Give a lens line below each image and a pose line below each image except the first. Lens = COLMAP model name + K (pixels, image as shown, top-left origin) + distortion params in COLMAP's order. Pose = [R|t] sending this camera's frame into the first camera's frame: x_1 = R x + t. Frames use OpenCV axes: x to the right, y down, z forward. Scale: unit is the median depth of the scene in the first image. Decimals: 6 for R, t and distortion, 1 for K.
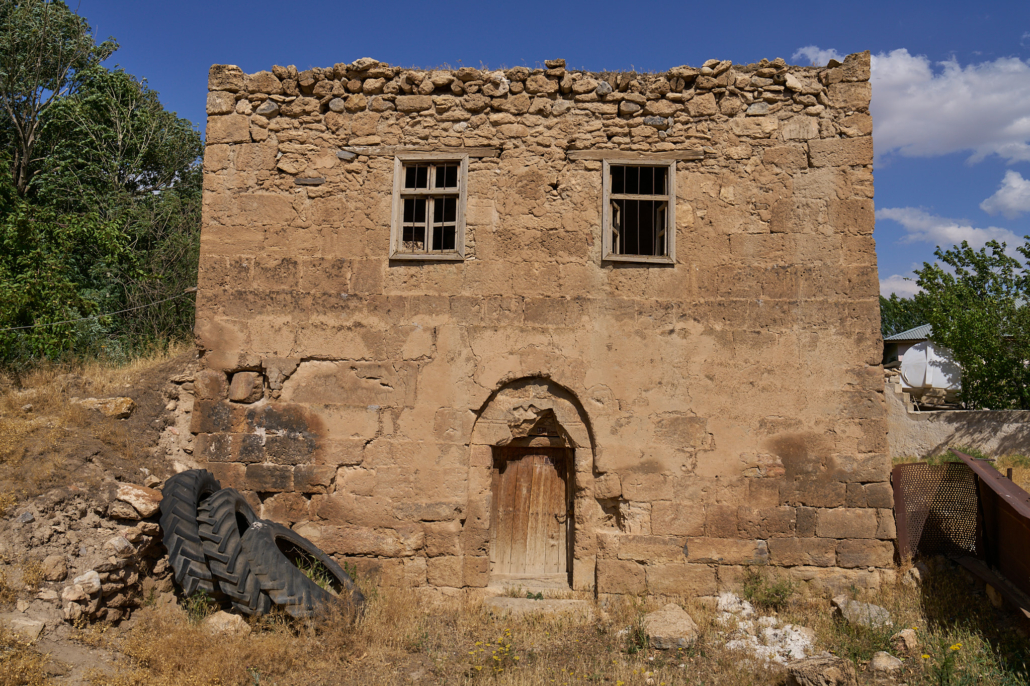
lens RADIAL K [[896.1, 0, 515.0], [0, 896.1, 343.0], [0, 0, 1]] dist [-0.074794, 0.179404]
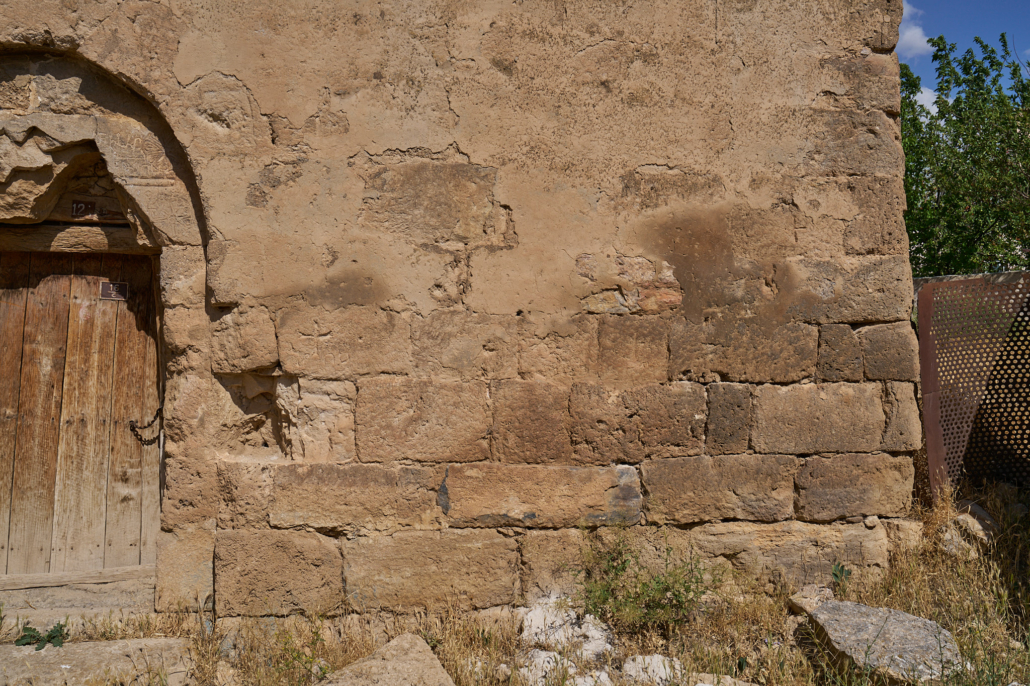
lens RADIAL K [[969.5, 0, 515.0], [0, 969.5, 343.0], [0, 0, 1]] dist [-0.012688, 0.114164]
pose [[0.978406, -0.012402, 0.206322, 0.129230], [-0.002799, 0.997311, 0.073226, 0.127261], [-0.206675, -0.072222, 0.975740, 0.554346]]
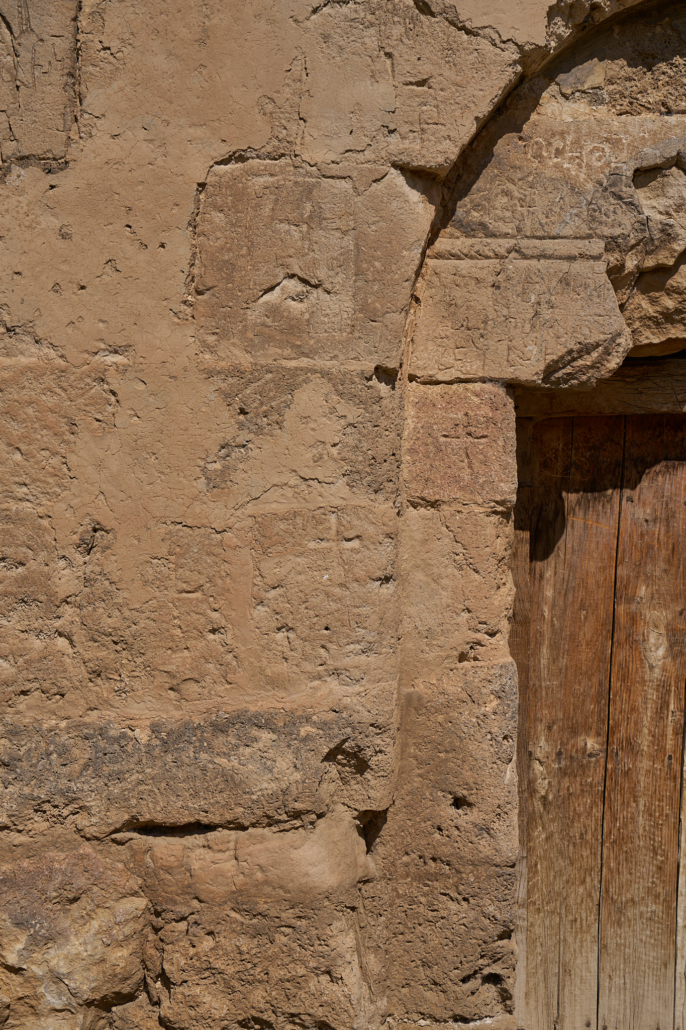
lens RADIAL K [[1470.2, 0, 310.2], [0, 1470.2, 526.2], [0, 0, 1]] dist [0.010953, -0.074712]
pose [[0.998661, -0.025303, 0.045118, -0.080444], [0.023905, 0.999225, 0.031258, 0.131679], [-0.045874, -0.030138, 0.998493, 0.710206]]
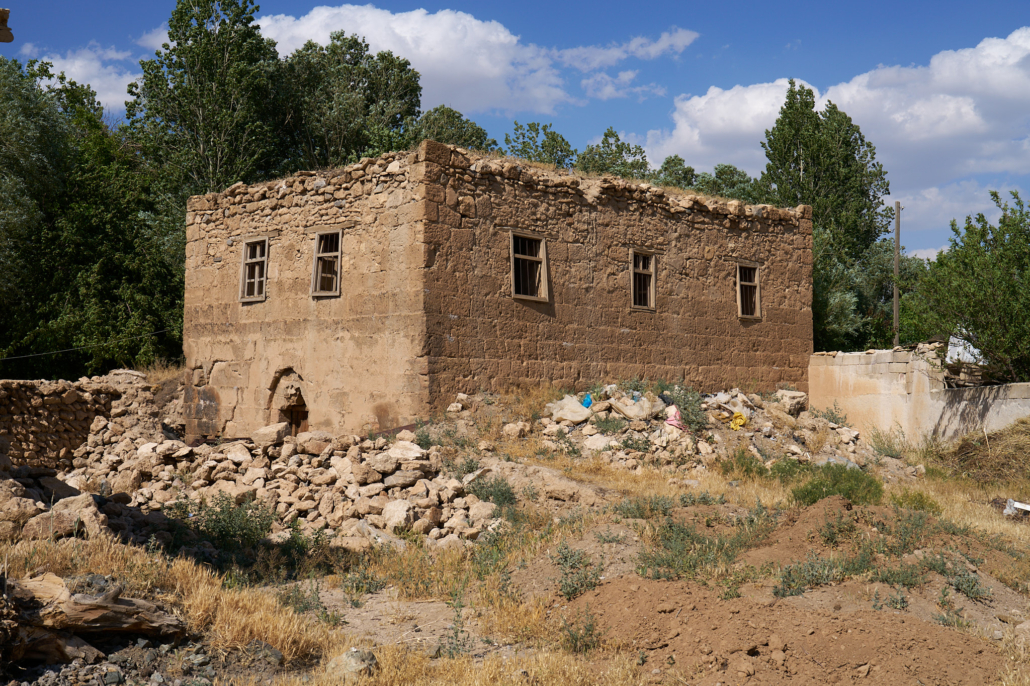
lens RADIAL K [[1205.7, 0, 528.6], [0, 1205.7, 336.9], [0, 0, 1]] dist [-0.018356, 0.035642]
pose [[0.743171, -0.037610, -0.668043, 1.834186], [0.055408, 0.998449, 0.005428, -0.008328], [0.666803, -0.041049, 0.744103, -0.365801]]
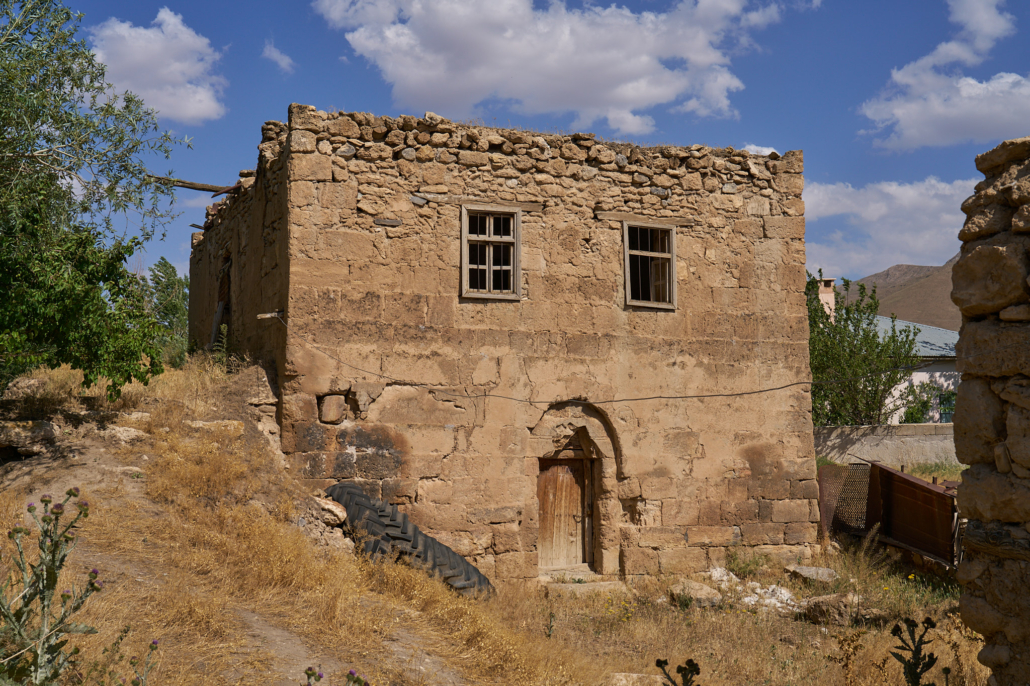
lens RADIAL K [[1204.5, 0, 509.8], [0, 1204.5, 358.8], [0, 0, 1]] dist [-0.014702, 0.005057]
pose [[0.904462, 0.014741, 0.426300, -0.741092], [-0.021338, 0.999715, 0.010703, -0.032624], [-0.426021, -0.018776, 0.904518, -0.421720]]
